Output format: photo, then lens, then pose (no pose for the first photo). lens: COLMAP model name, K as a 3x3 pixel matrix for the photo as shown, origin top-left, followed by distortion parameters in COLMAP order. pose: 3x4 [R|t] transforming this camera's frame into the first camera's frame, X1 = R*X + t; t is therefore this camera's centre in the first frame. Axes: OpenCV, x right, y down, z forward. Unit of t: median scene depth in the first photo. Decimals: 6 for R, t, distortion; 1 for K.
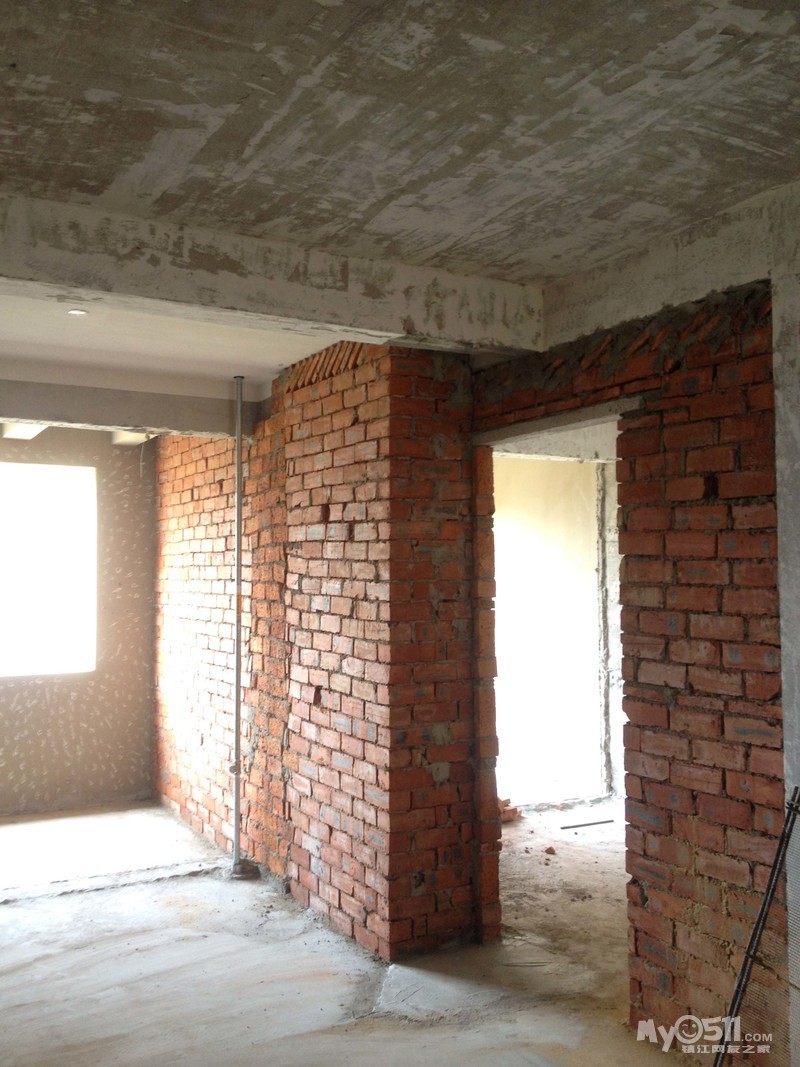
lens RADIAL K [[1038.9, 0, 399.6], [0, 1038.9, 561.7], [0, 0, 1]] dist [0.011376, -0.071846]
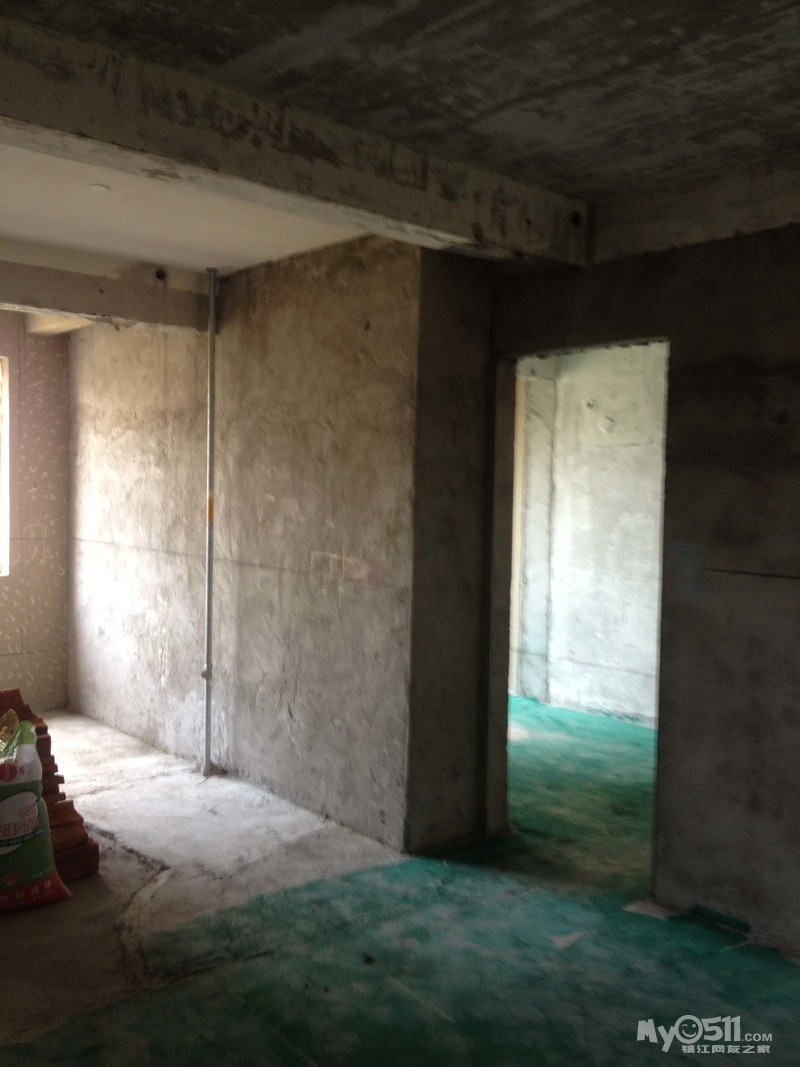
lens RADIAL K [[1038.9, 0, 399.6], [0, 1038.9, 561.7], [0, 0, 1]] dist [0.011376, -0.071846]
pose [[0.979400, 0.012913, 0.201515, -0.285466], [-0.029980, 0.996192, 0.081874, 0.010159], [-0.199690, -0.086229, 0.976058, 0.016397]]
